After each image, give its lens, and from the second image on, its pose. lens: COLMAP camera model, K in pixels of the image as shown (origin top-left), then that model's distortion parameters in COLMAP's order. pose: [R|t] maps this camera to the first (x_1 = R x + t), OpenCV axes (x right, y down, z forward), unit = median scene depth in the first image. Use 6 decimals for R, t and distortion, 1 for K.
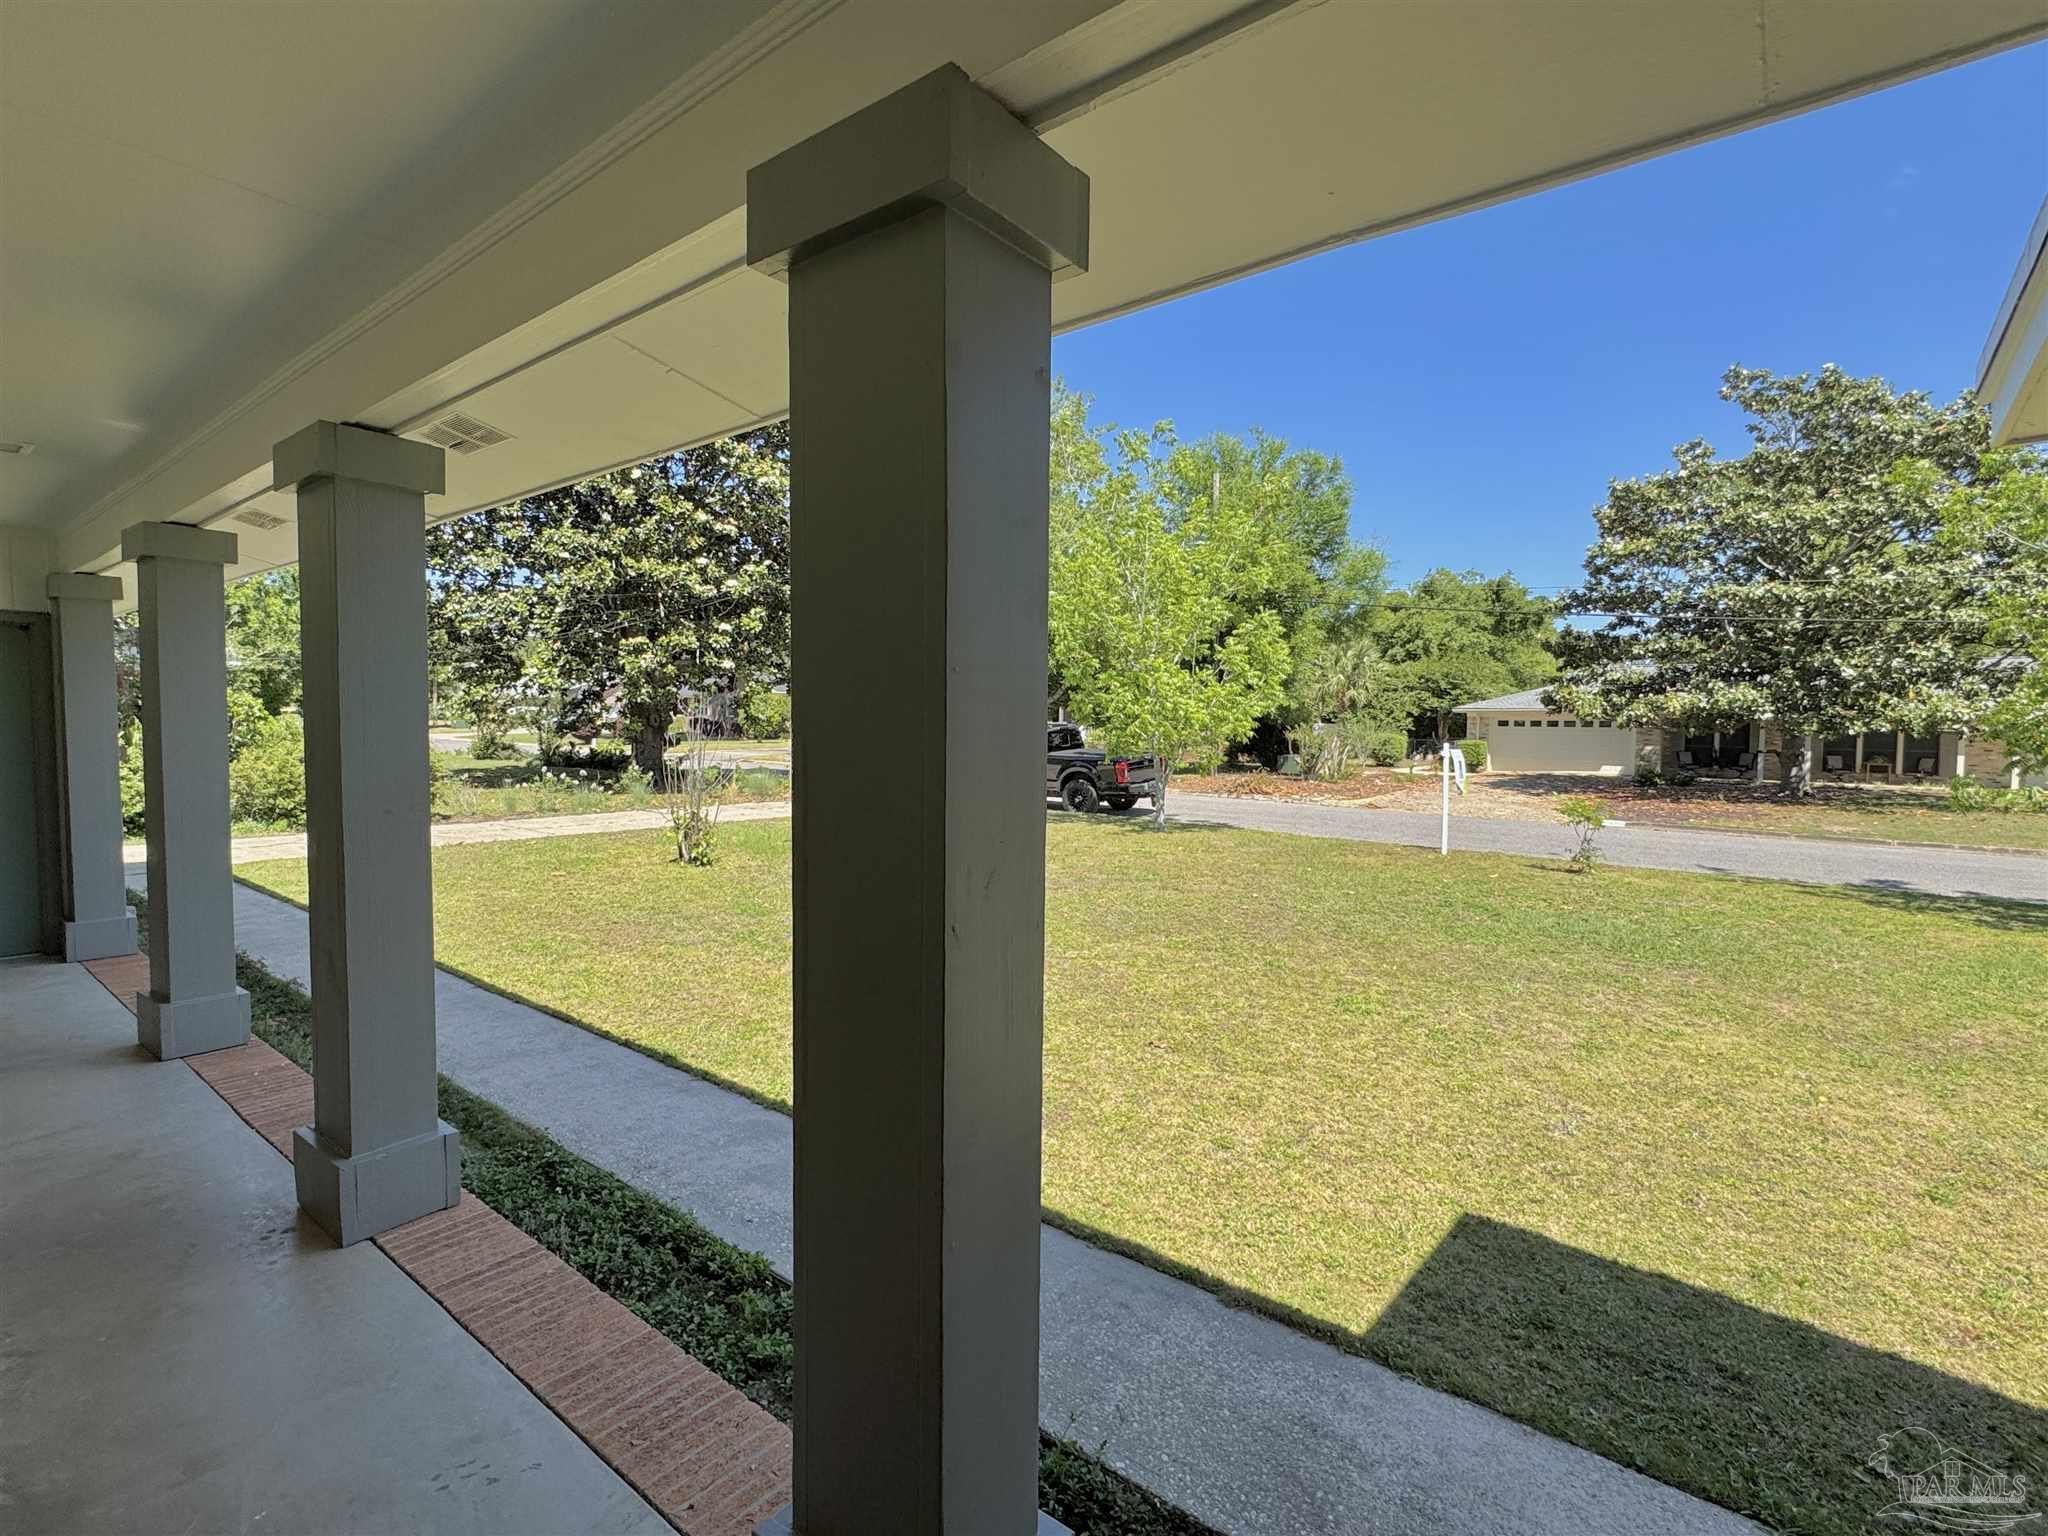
lens RADIAL K [[979.9, 0, 1027.3], [0, 979.9, 769.8], [0, 0, 1]] dist [0.001981, -0.000004]
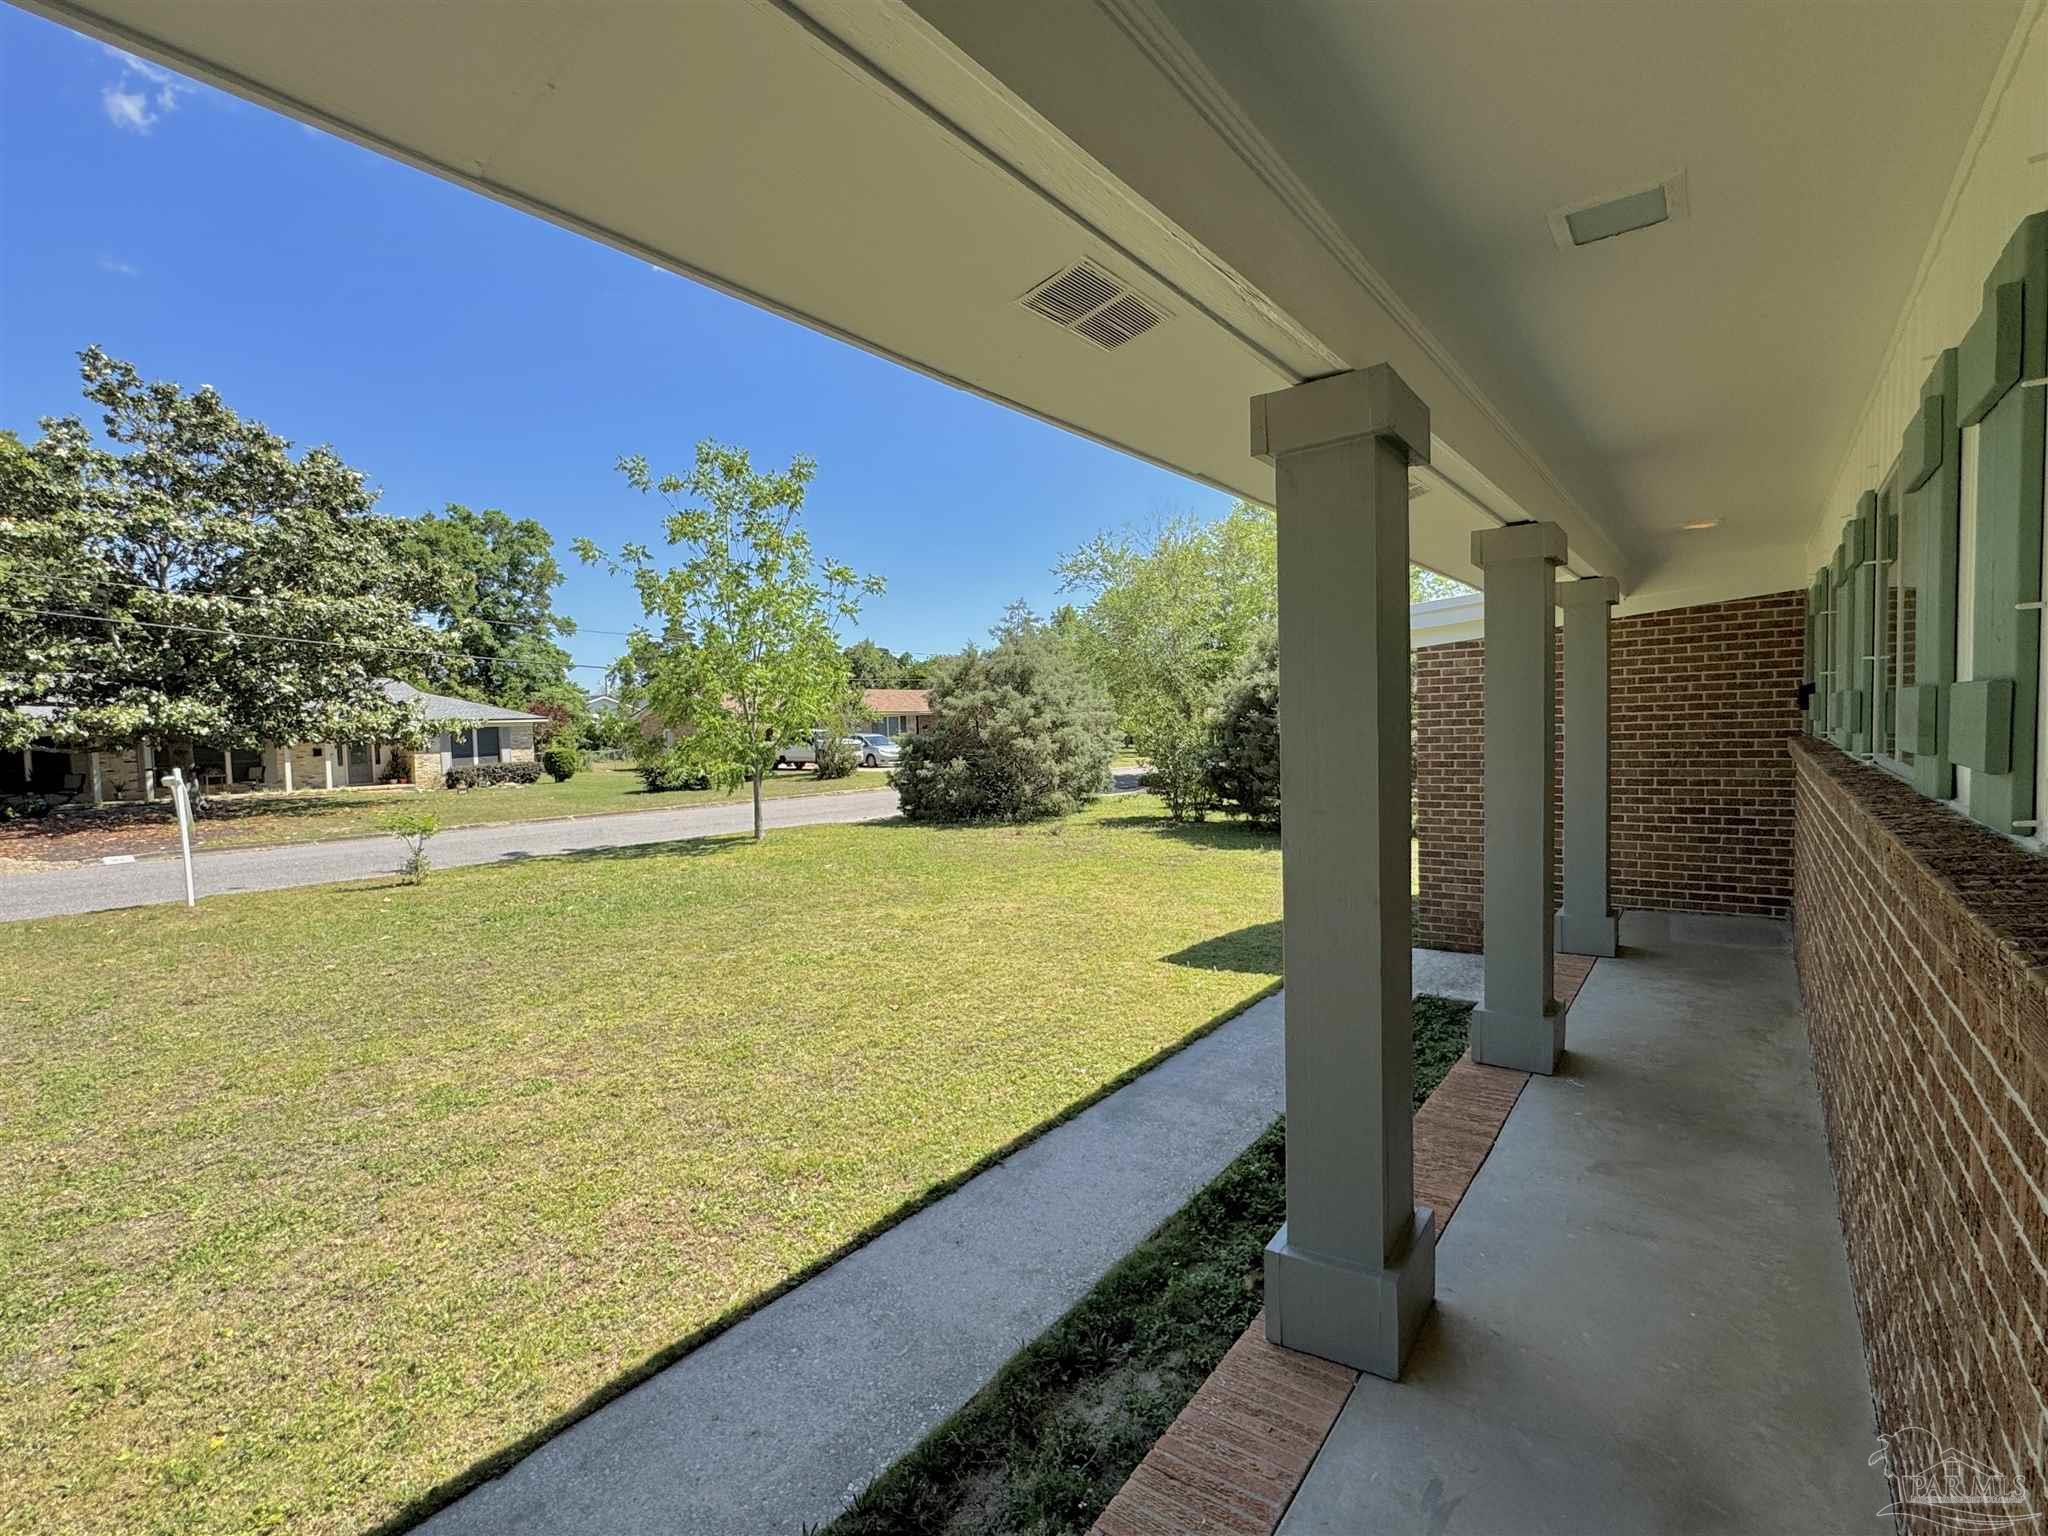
lens RADIAL K [[979.9, 0, 1027.0], [0, 979.9, 771.3], [0, 0, 1]] dist [0.001981, -0.000004]
pose [[-0.048014, -0.059522, 0.997072, -0.276602], [0.073518, 0.995305, 0.062957, -0.016452], [-0.996137, 0.076326, -0.043413, 0.237446]]
